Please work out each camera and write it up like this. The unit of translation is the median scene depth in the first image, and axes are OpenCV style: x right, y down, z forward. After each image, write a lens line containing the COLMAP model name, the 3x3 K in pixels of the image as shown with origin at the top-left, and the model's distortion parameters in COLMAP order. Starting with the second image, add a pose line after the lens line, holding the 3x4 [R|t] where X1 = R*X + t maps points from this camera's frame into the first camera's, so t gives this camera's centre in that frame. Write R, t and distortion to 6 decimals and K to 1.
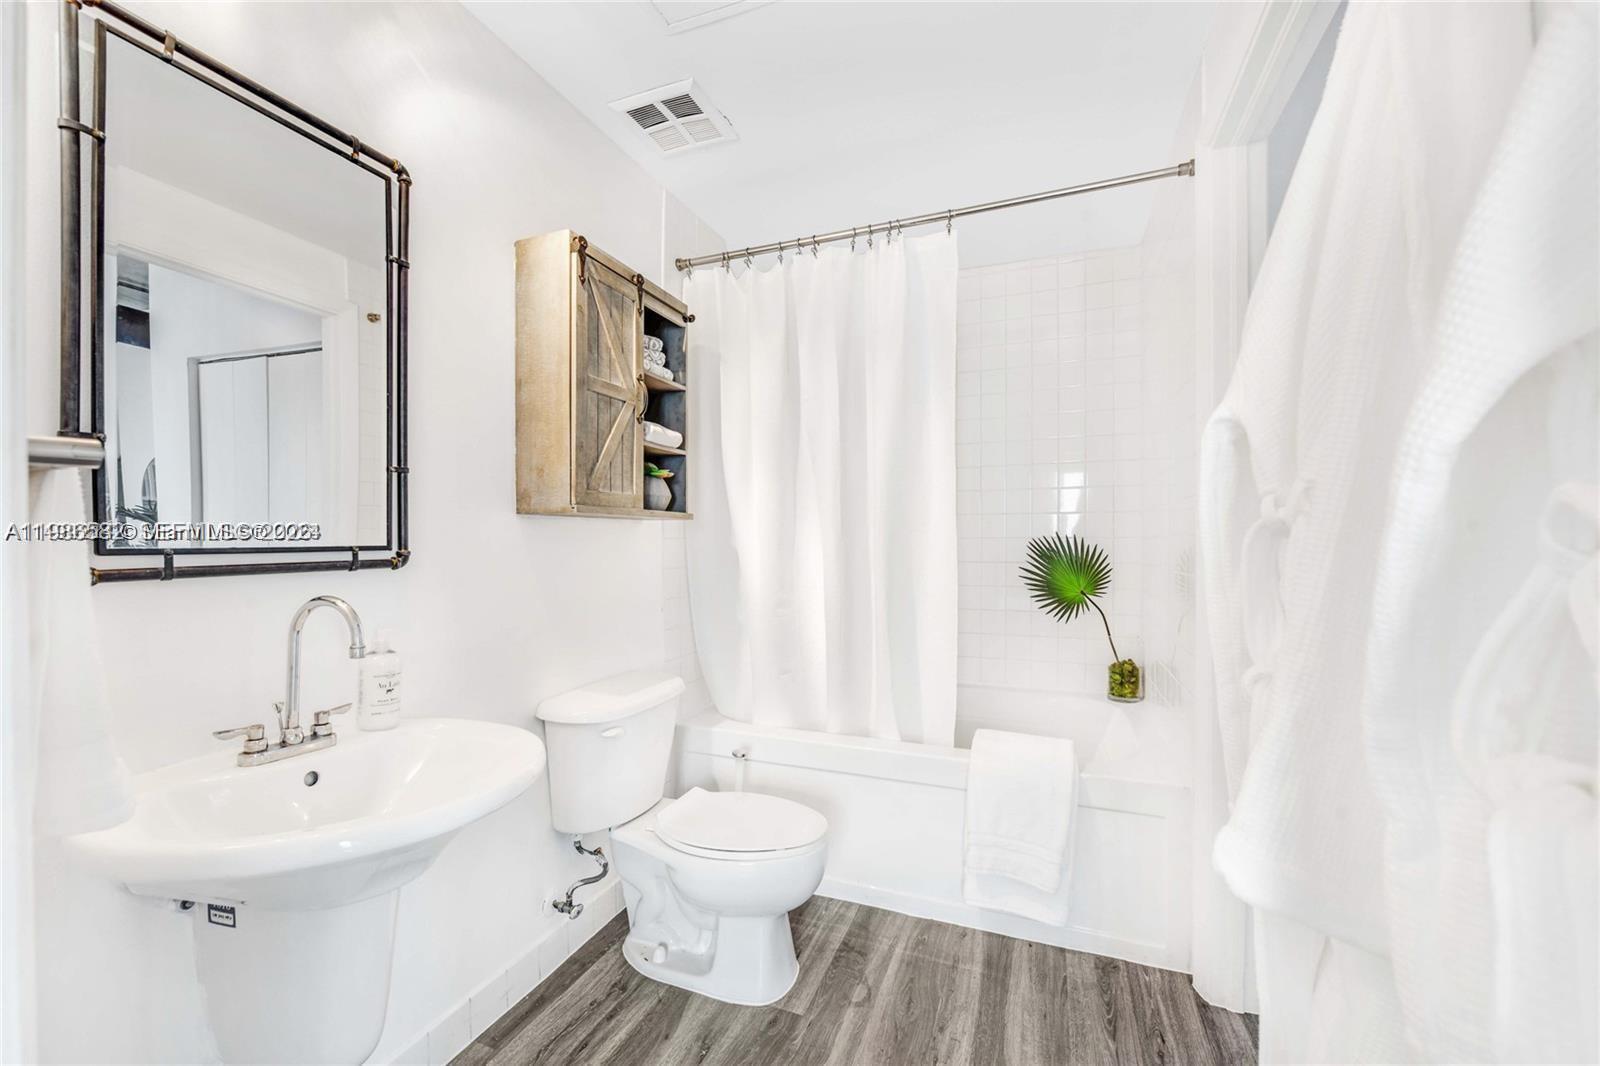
lens RADIAL K [[639.3, 0, 803.6], [0, 639.3, 542.2], [0, 0, 1]] dist [-0.002805, -0.002751]
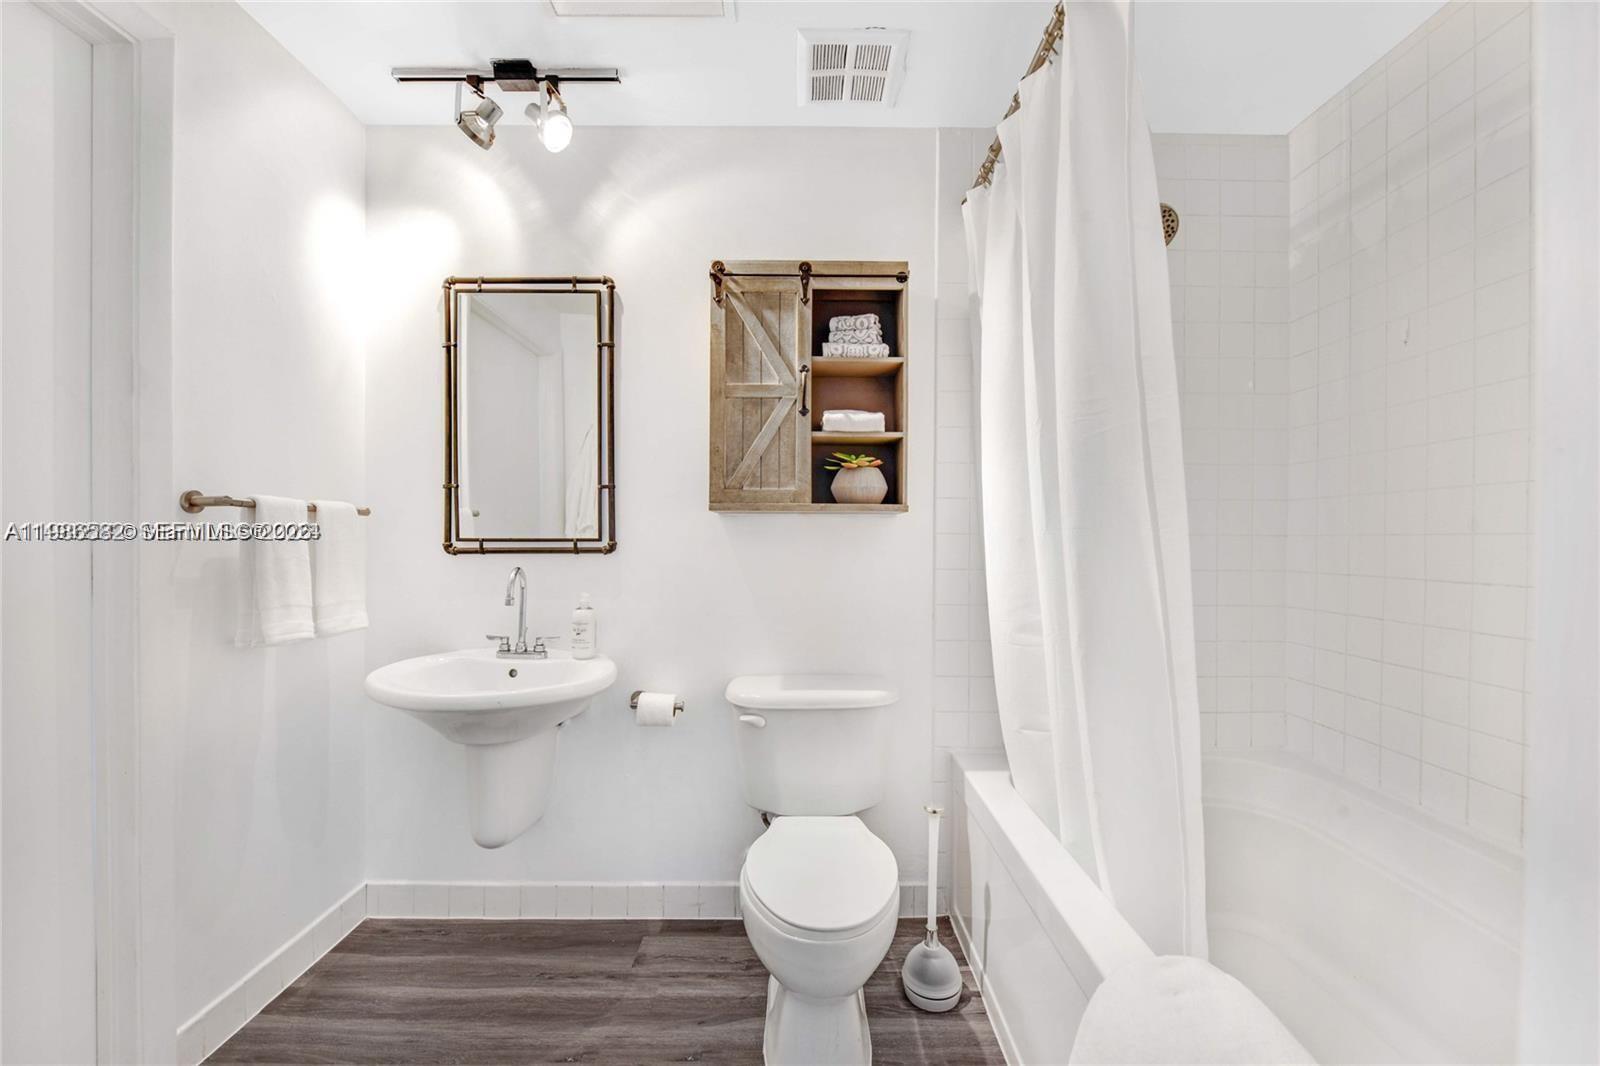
lens RADIAL K [[645.8, 0, 800.0], [0, 645.8, 533.0], [0, 0, 1]] dist [-0.003255, -0.000318]
pose [[0.369370, 0.006256, -0.929261, 0.724837], [-0.003994, 0.999979, 0.005145, -0.013000], [0.929274, 0.001811, 0.369387, 0.694319]]
